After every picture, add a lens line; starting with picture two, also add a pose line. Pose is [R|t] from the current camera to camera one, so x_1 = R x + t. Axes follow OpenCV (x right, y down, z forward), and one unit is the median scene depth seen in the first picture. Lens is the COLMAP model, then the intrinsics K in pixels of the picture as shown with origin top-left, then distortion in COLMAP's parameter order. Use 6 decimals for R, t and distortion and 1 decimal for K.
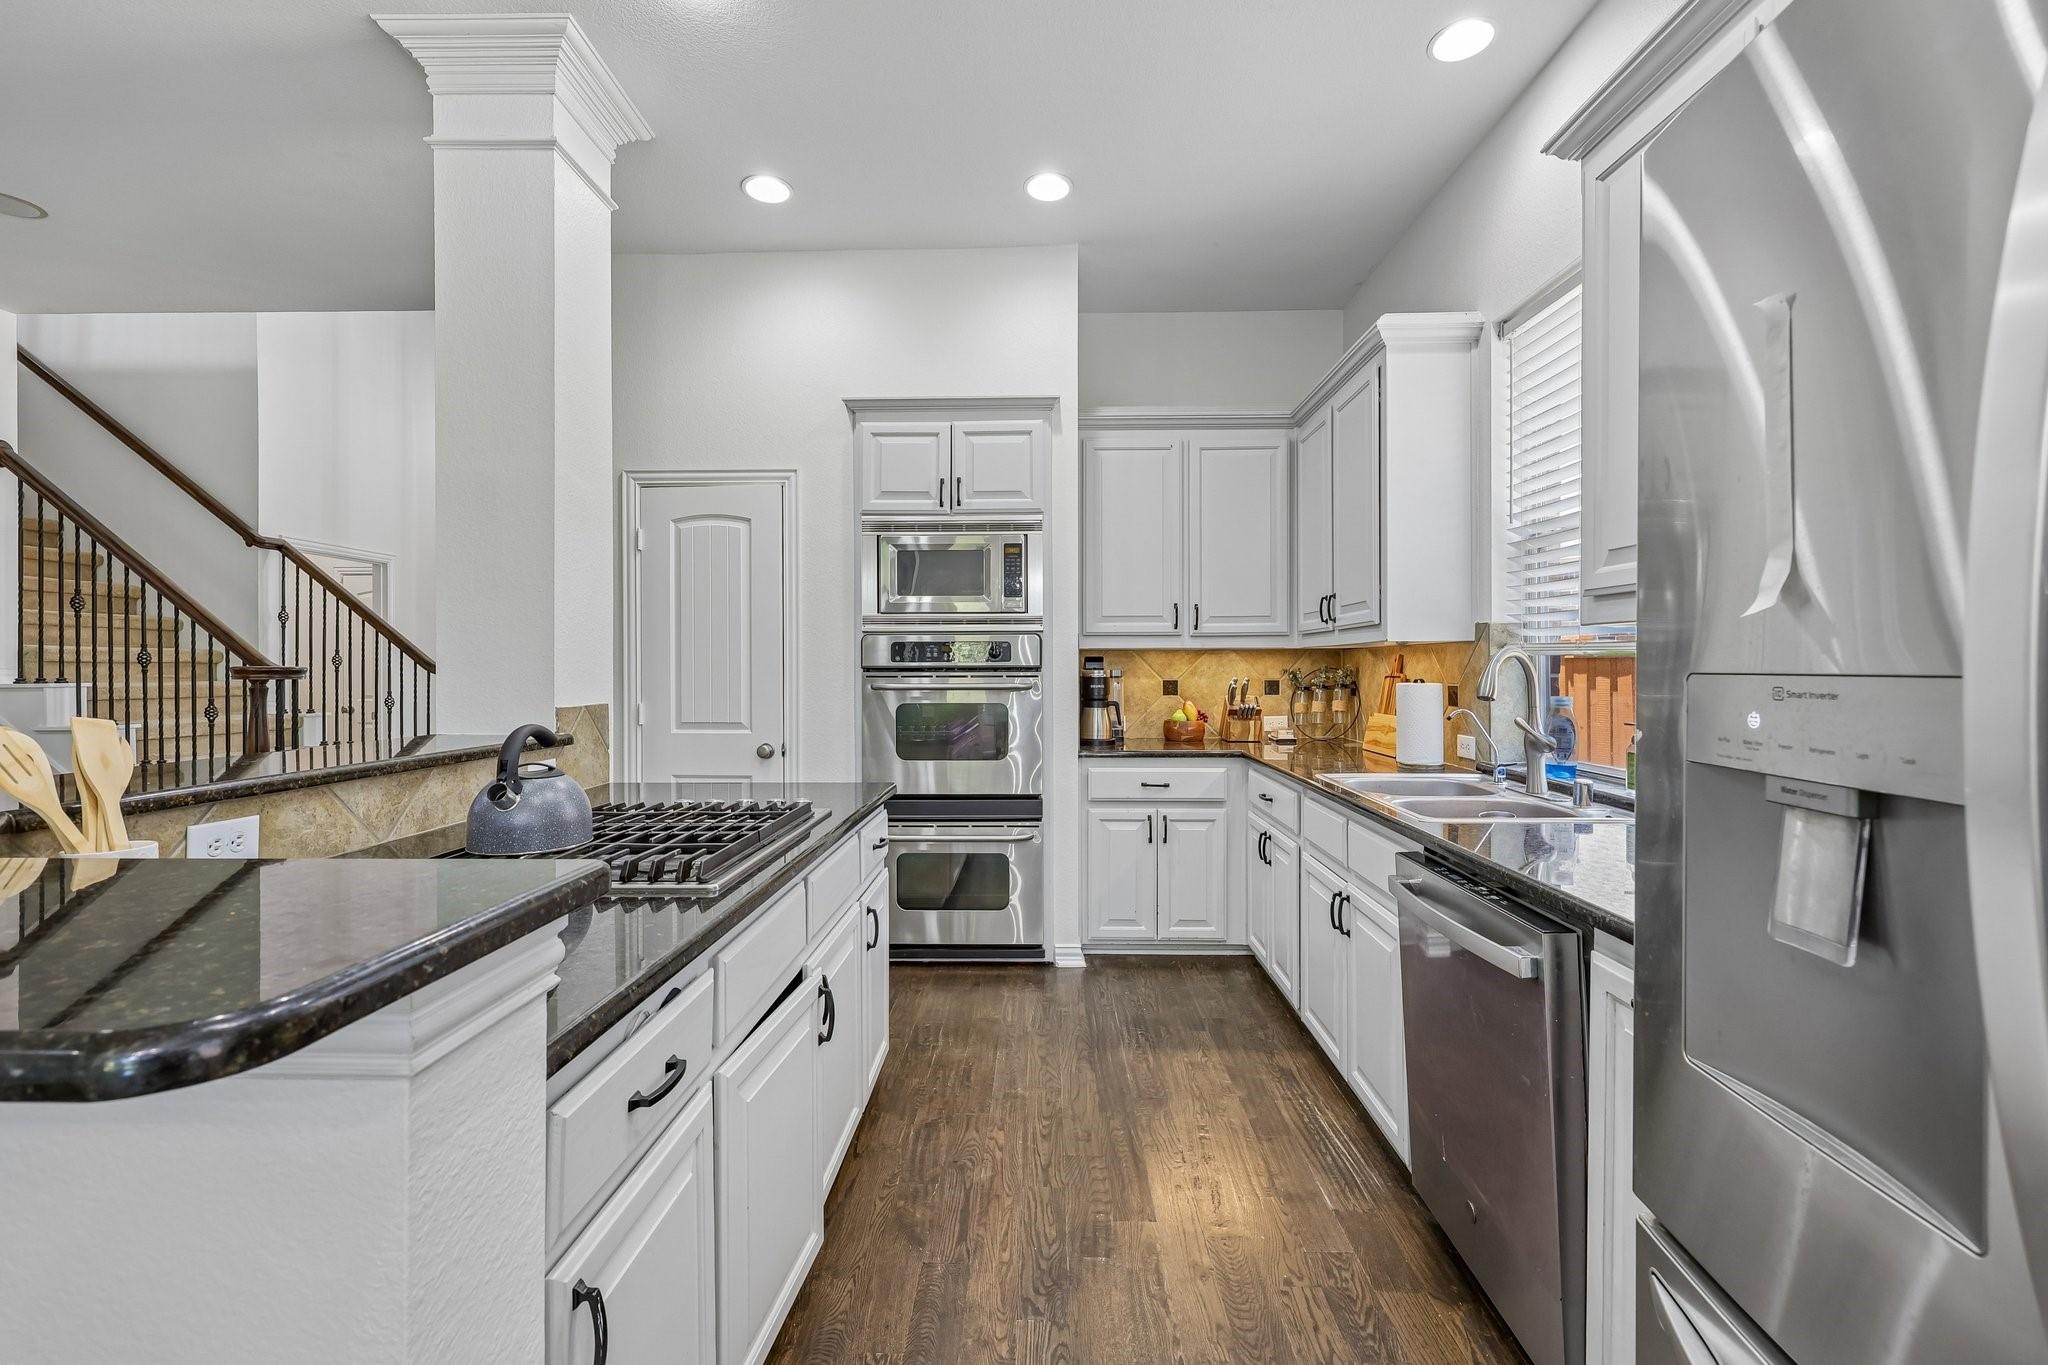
lens RADIAL K [[858.1, 0, 1028.2], [0, 858.1, 671.7], [0, 0, 1]] dist [0.001858, 0.000313]
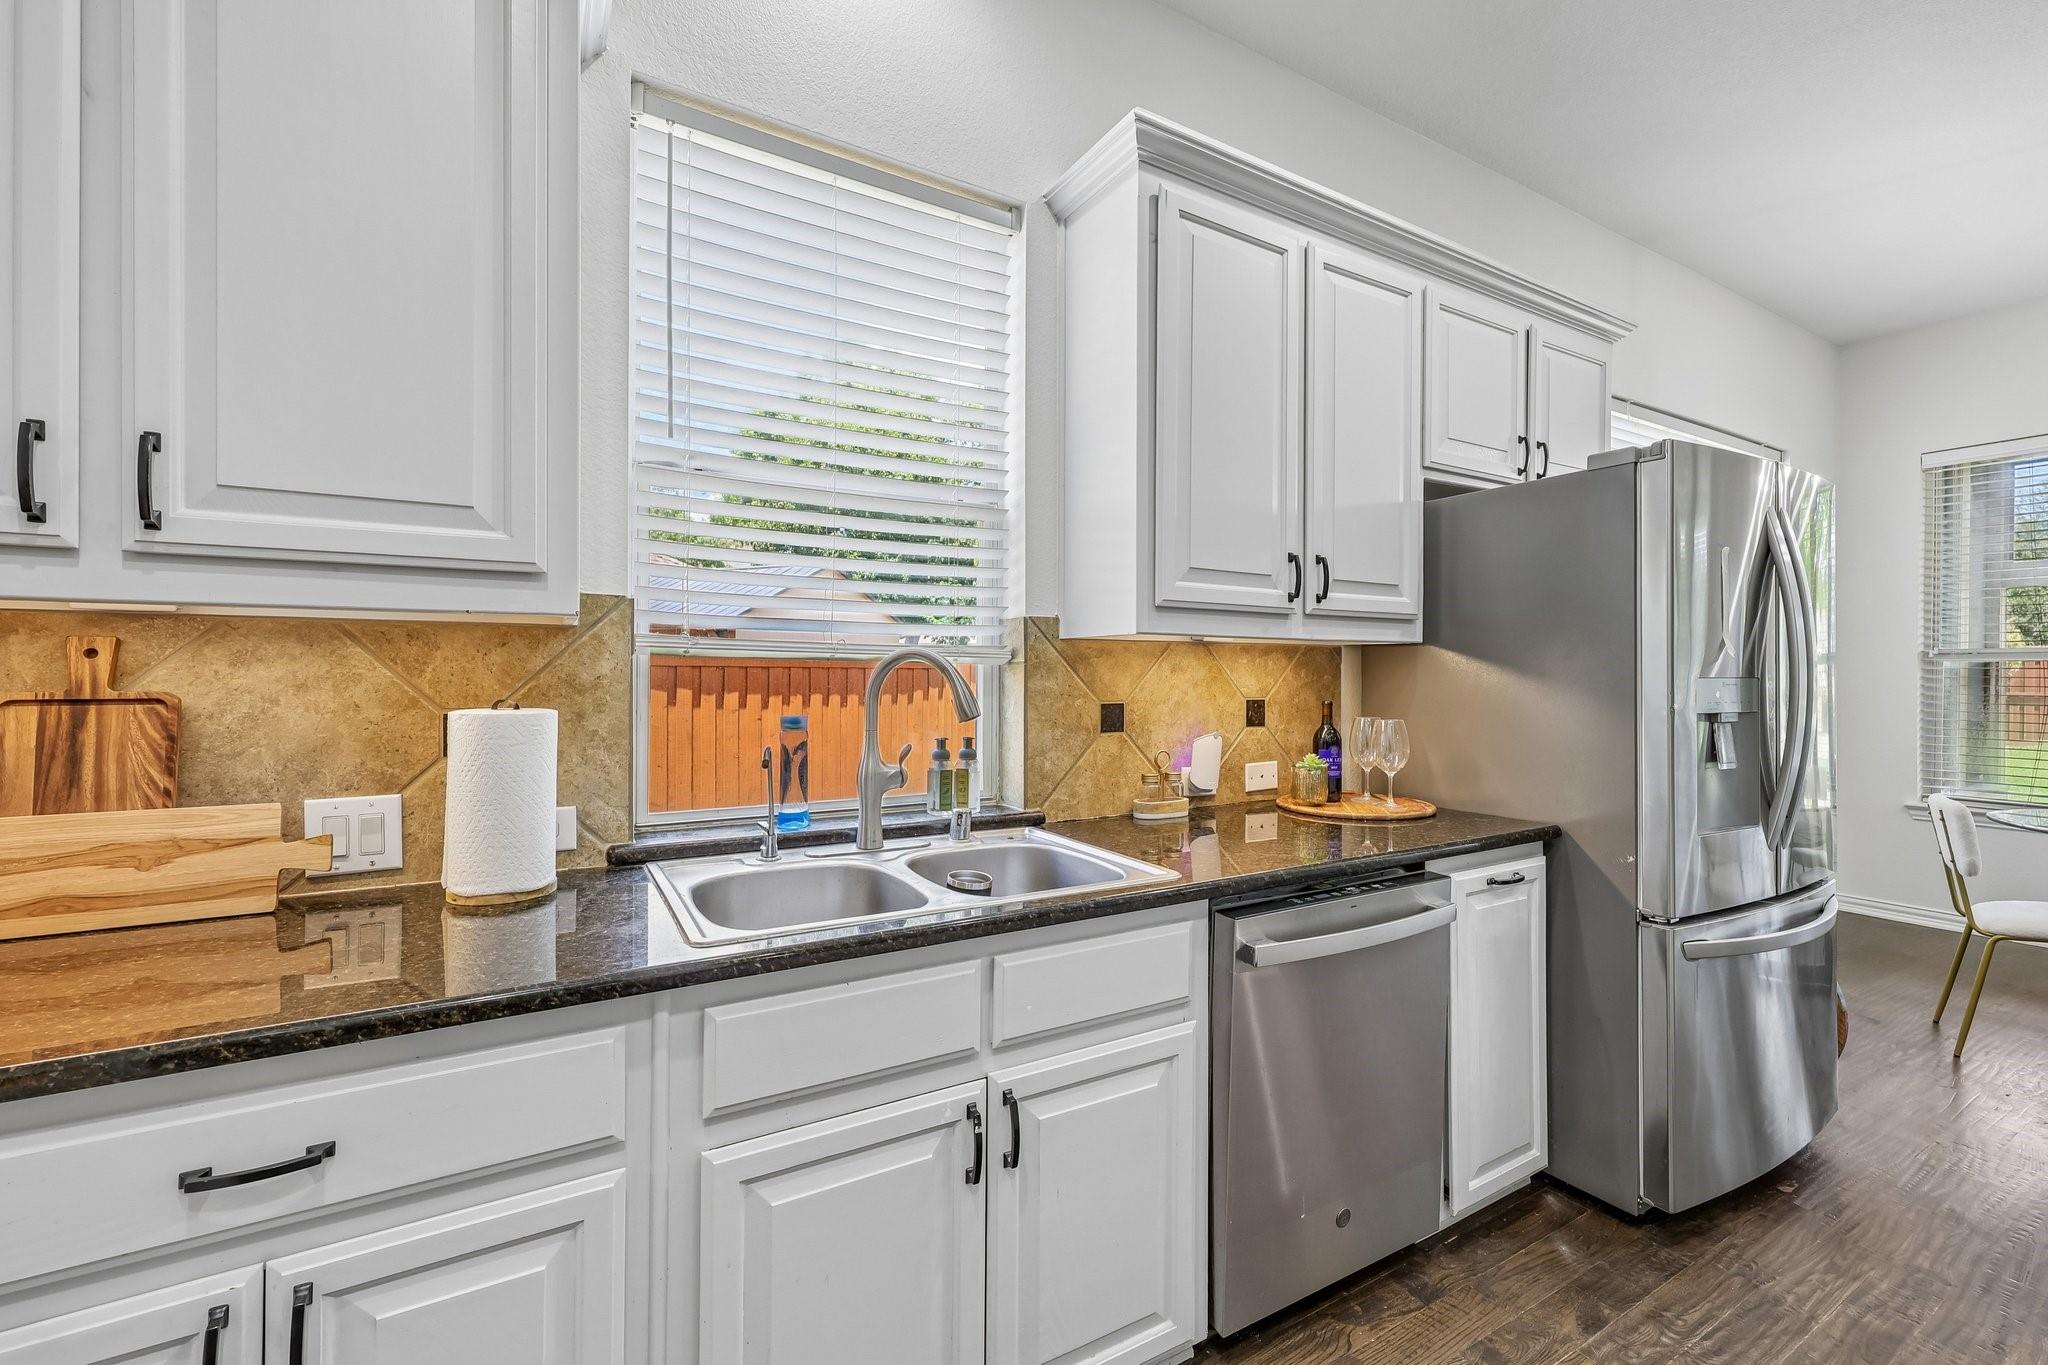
lens RADIAL K [[858.1, 0, 1033.1], [0, 858.1, 674.4], [0, 0, 1]] dist [0.001858, 0.000313]
pose [[-0.529525, 0.002442, 0.848291, -0.068063], [0.003325, 0.999994, -0.000802, -0.003735], [-0.848288, 0.002396, -0.529530, 0.857655]]
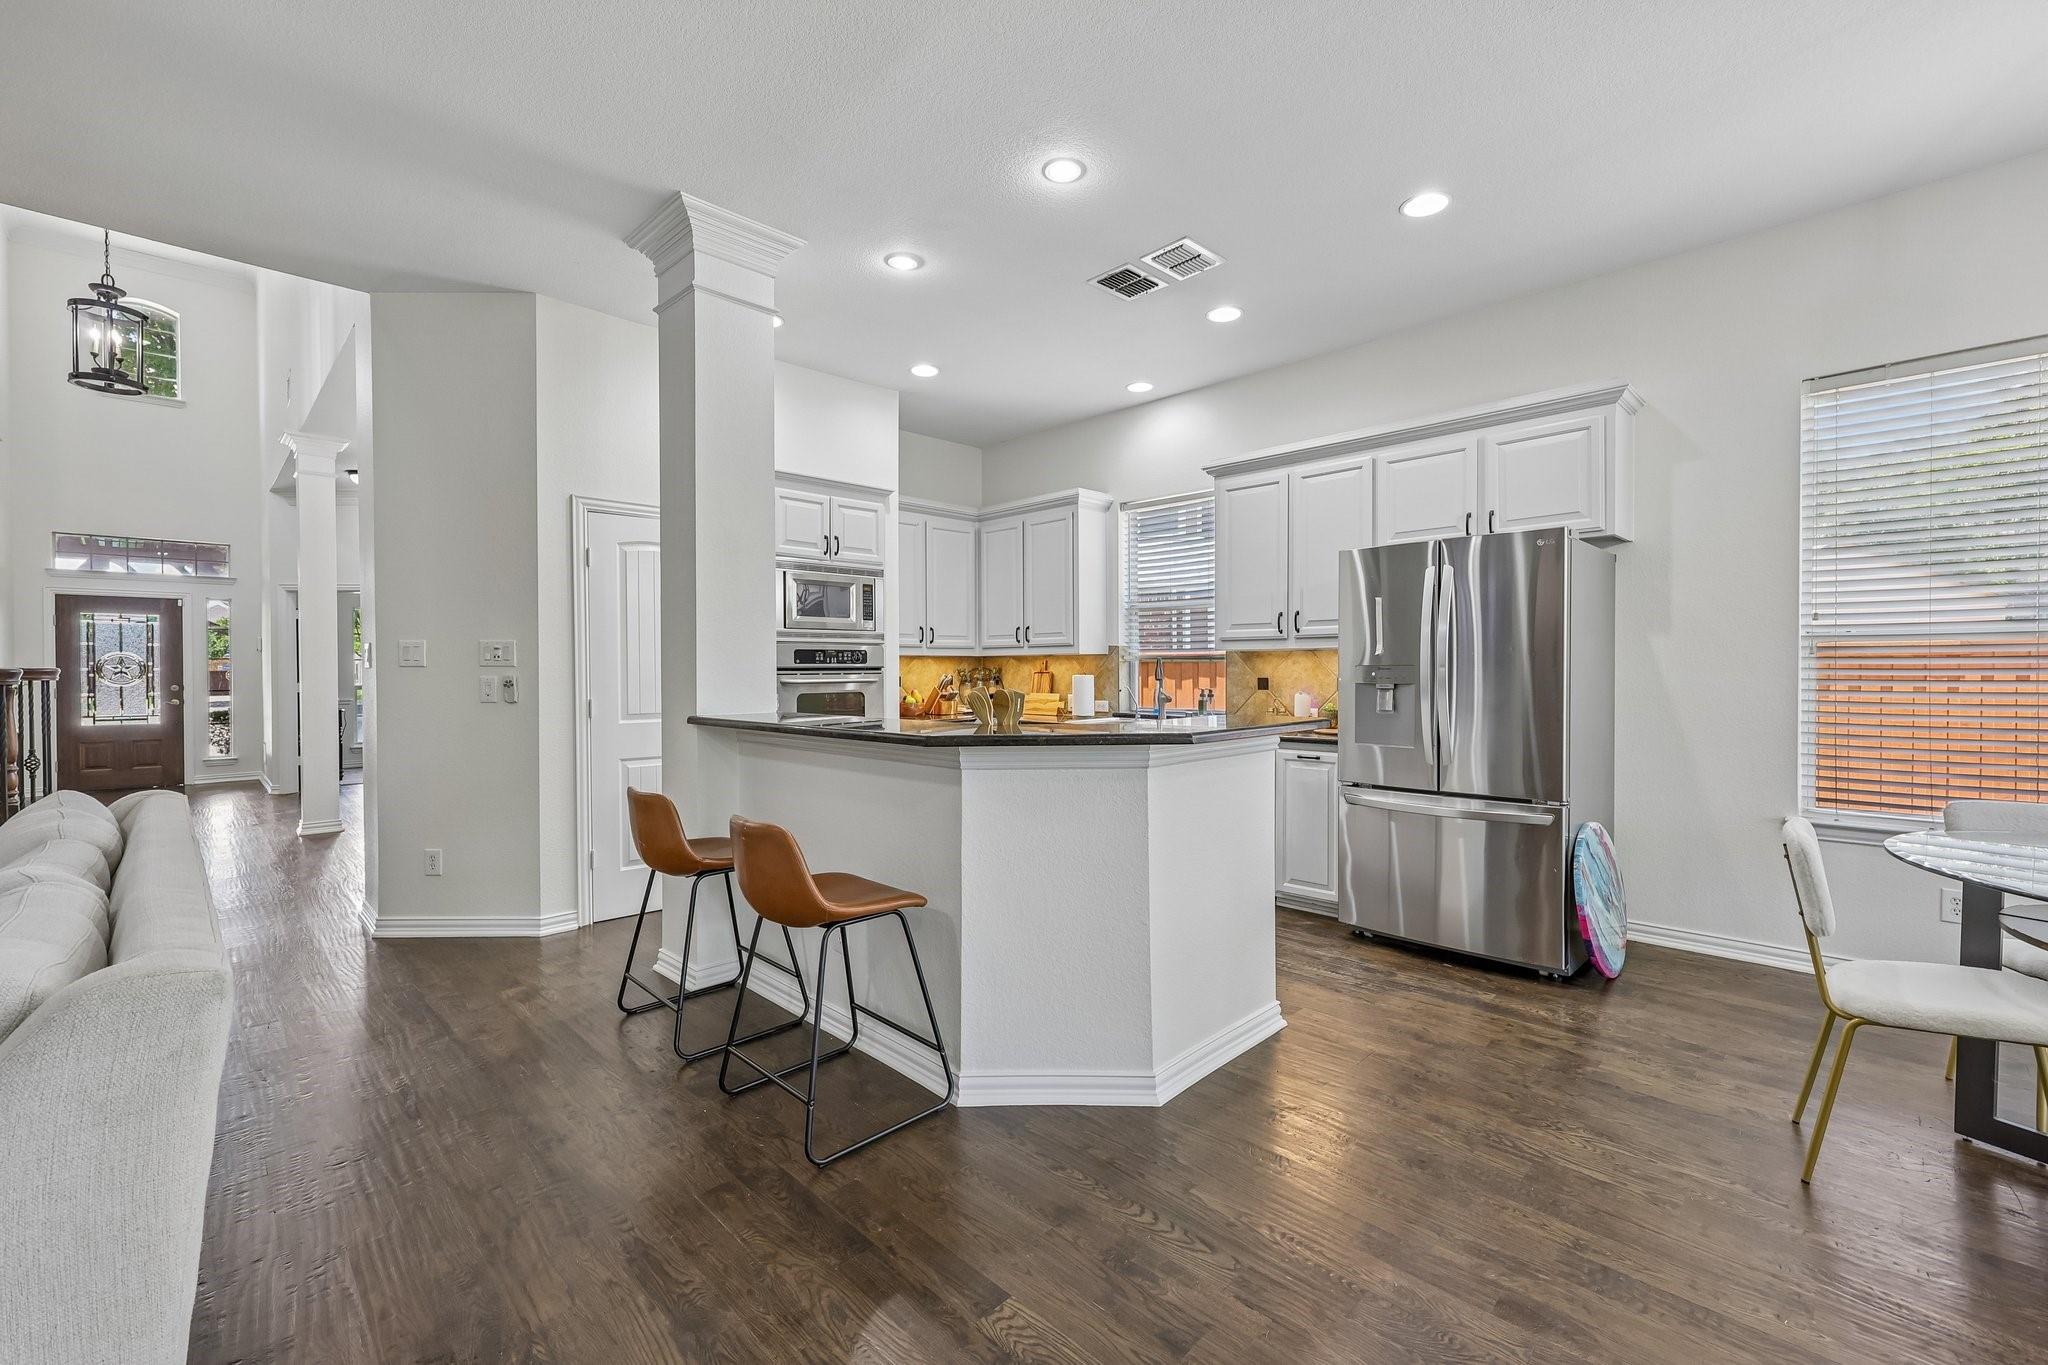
lens RADIAL K [[858.1, 0, 1025.3], [0, 858.1, 682.5], [0, 0, 1]] dist [0.001858, 0.000313]
pose [[0.693599, -0.011622, 0.720267, -0.900303], [0.006208, 0.999929, 0.010157, 0.007839], [-0.720334, -0.002574, 0.693622, -0.230297]]
